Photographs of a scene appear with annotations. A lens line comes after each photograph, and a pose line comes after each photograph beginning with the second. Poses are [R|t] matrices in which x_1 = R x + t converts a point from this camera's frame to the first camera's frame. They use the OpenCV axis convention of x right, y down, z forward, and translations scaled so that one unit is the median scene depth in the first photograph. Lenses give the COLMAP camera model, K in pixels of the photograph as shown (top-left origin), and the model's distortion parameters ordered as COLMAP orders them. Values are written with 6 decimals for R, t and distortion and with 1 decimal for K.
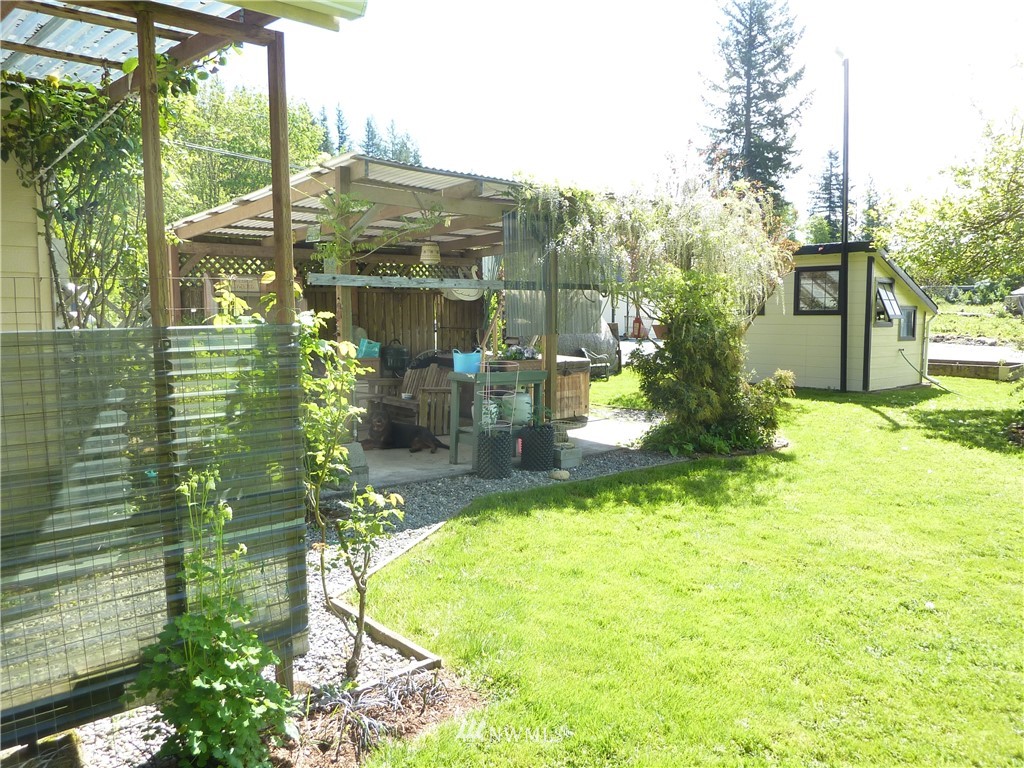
lens RADIAL K [[777.1, 0, 514.2], [0, 777.1, 376.7], [0, 0, 1]] dist [-0.010033, -0.043111]
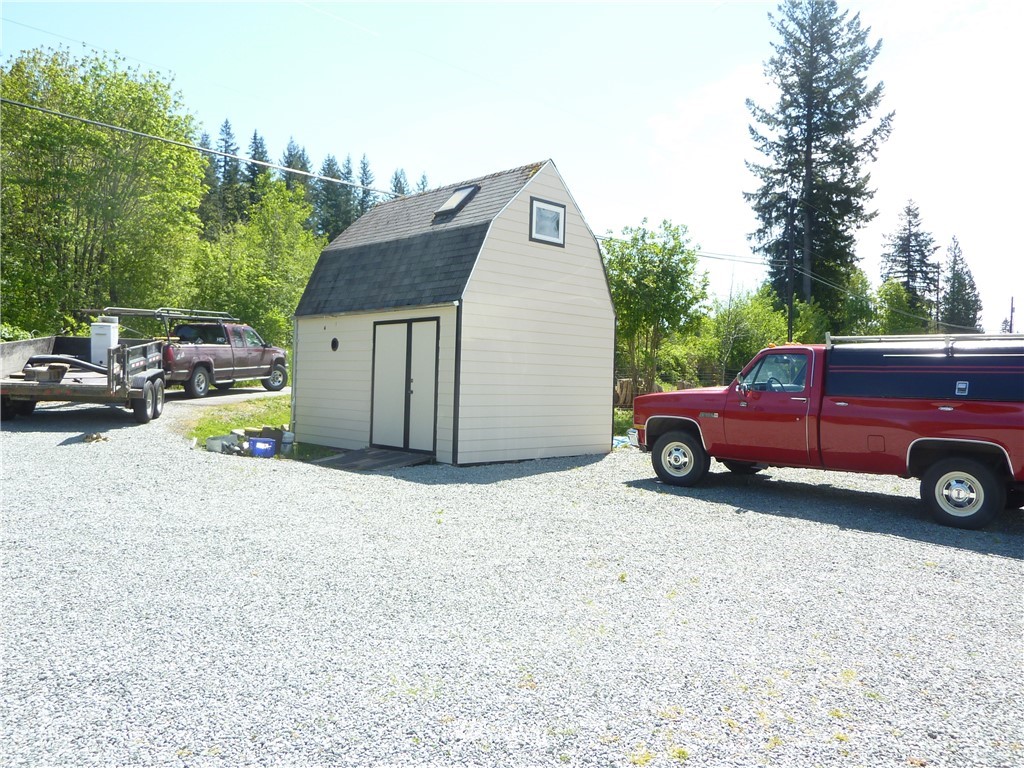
lens RADIAL K [[777.1, 0, 514.2], [0, 777.1, 376.7], [0, 0, 1]] dist [-0.010033, -0.043111]
pose [[0.996633, 0.031980, -0.075503, 0.063582], [-0.038762, 0.995174, -0.090149, -0.017494], [0.072256, 0.092772, 0.993062, 0.194986]]
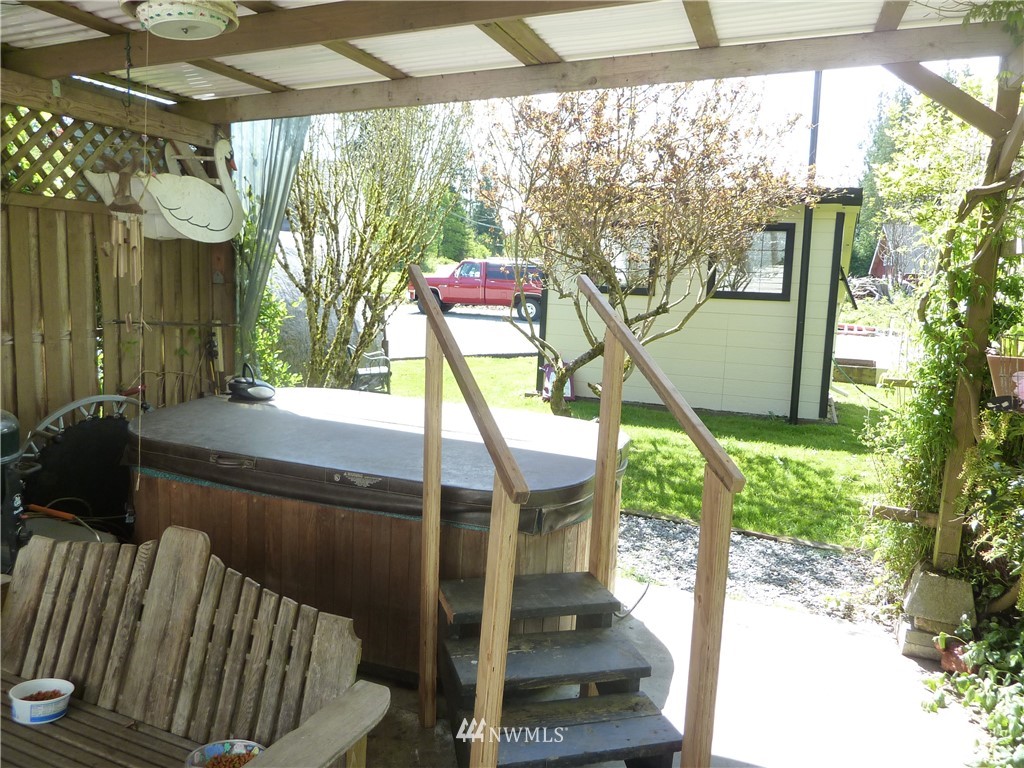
lens RADIAL K [[777.1, 0, 514.2], [0, 777.1, 376.7], [0, 0, 1]] dist [-0.010033, -0.043111]
pose [[0.879339, -0.021856, 0.475695, -0.012075], [-0.002073, 0.998761, 0.049720, -0.006745], [-0.476192, -0.044707, 0.878204, 0.075674]]
